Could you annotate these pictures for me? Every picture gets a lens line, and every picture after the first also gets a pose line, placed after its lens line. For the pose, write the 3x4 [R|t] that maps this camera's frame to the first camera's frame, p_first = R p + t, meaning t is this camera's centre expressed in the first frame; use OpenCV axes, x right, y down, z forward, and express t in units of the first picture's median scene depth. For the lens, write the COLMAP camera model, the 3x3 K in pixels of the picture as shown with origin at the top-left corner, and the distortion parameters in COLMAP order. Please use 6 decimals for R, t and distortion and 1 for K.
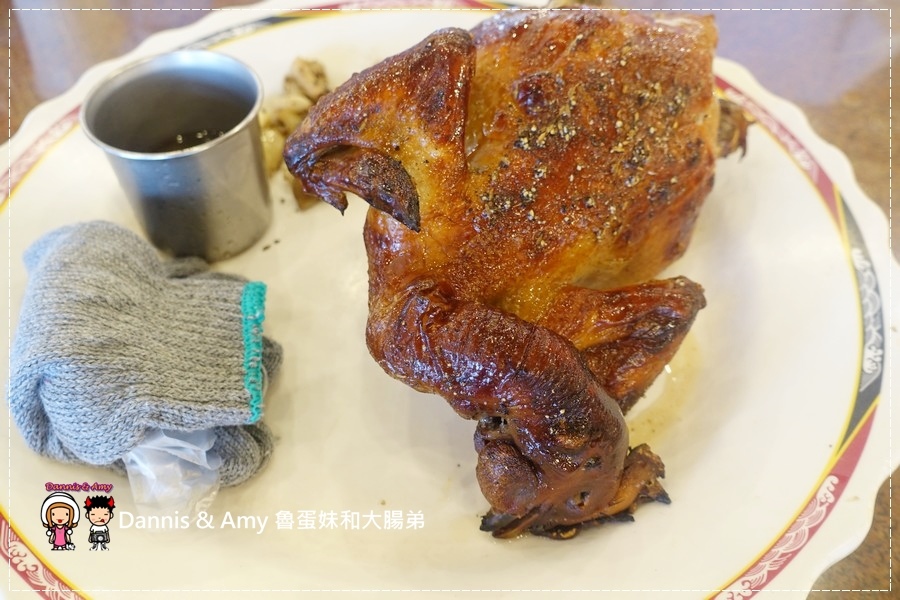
lens RADIAL K [[823.0, 0, 450.3], [0, 823.0, 303.2], [0, 0, 1]] dist [-0.073242, 0.003744]
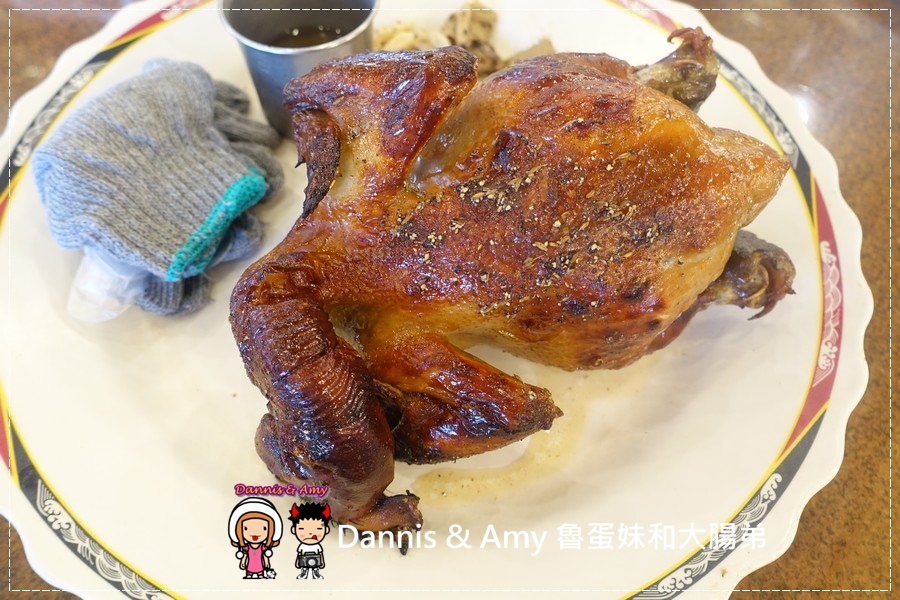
lens RADIAL K [[669.8, 0, 451.4], [0, 669.8, 294.1], [0, 0, 1]] dist [-0.034953, -0.002974]
pose [[0.786270, 0.546973, -0.287401, 0.375520], [-0.488684, 0.835135, 0.252465, -0.286249], [0.378110, -0.058057, 0.923938, 0.238974]]
